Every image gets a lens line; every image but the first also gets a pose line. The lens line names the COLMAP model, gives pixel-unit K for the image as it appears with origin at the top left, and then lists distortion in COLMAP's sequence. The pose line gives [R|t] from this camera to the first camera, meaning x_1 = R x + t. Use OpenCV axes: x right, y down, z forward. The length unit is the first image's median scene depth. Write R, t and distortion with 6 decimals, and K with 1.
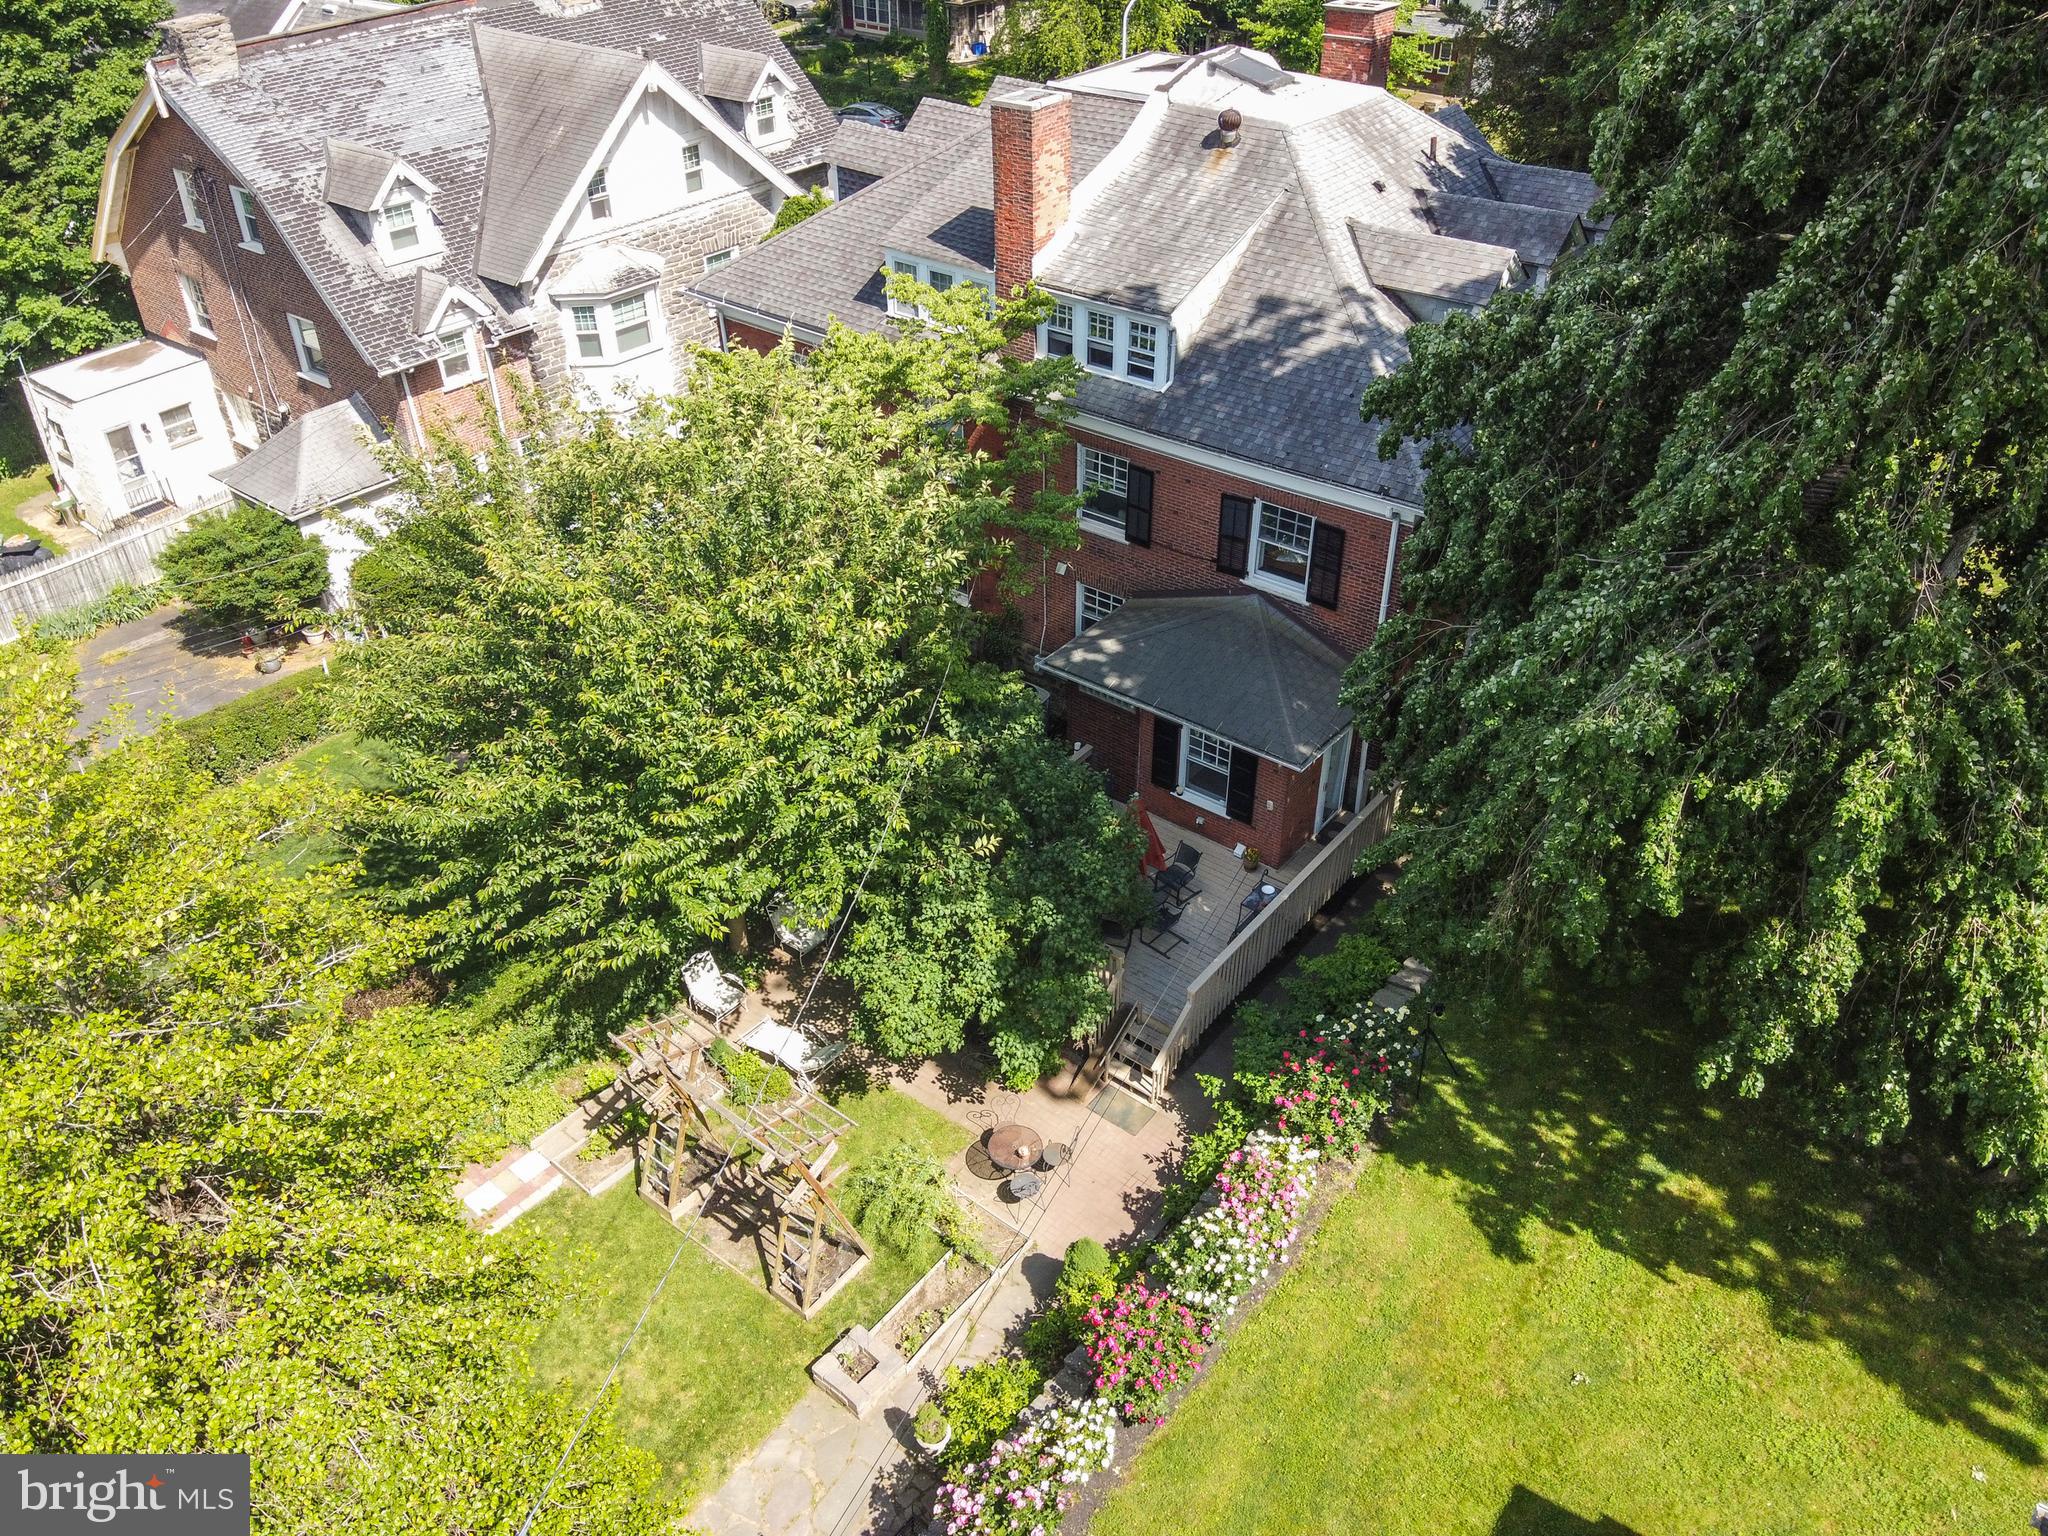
lens RADIAL K [[1562.7, 0, 1024.0], [0, 1562.7, 768.0], [0, 0, 1]] dist [-0.003237, -0.002887]
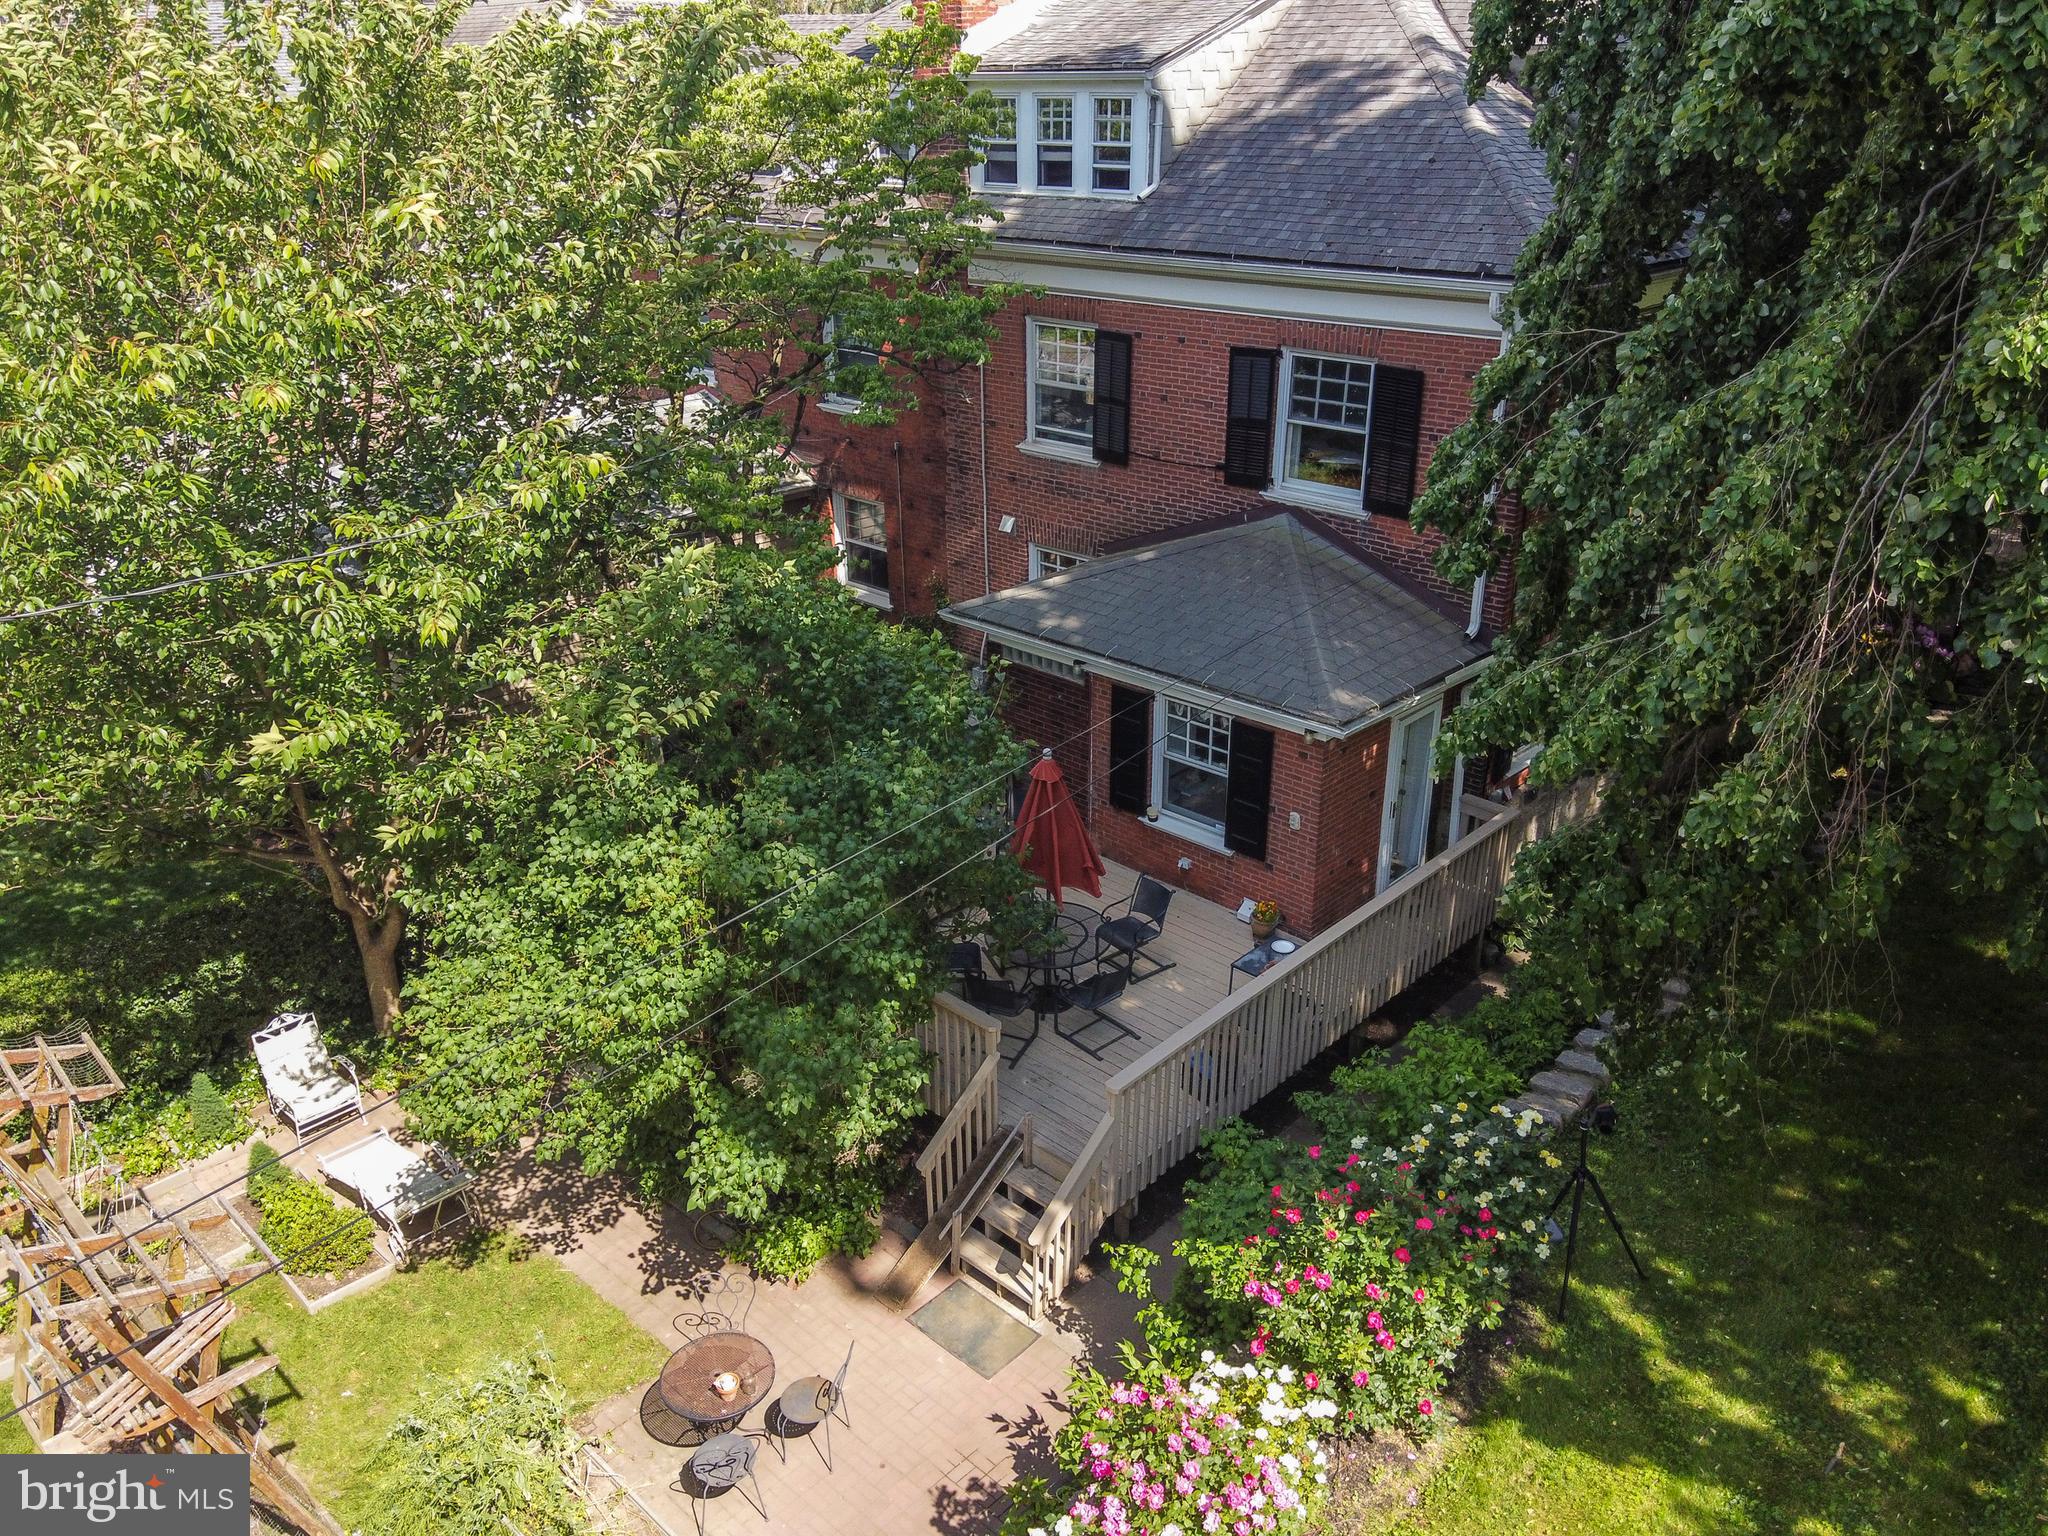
lens RADIAL K [[1562.7, 0, 1024.0], [0, 1562.7, 768.0], [0, 0, 1]] dist [-0.003237, -0.002887]
pose [[0.995943, 0.035721, -0.082591, 0.105653], [-0.052368, 0.976477, -0.209165, 0.134262], [0.073177, 0.212642, 0.974386, 0.426597]]
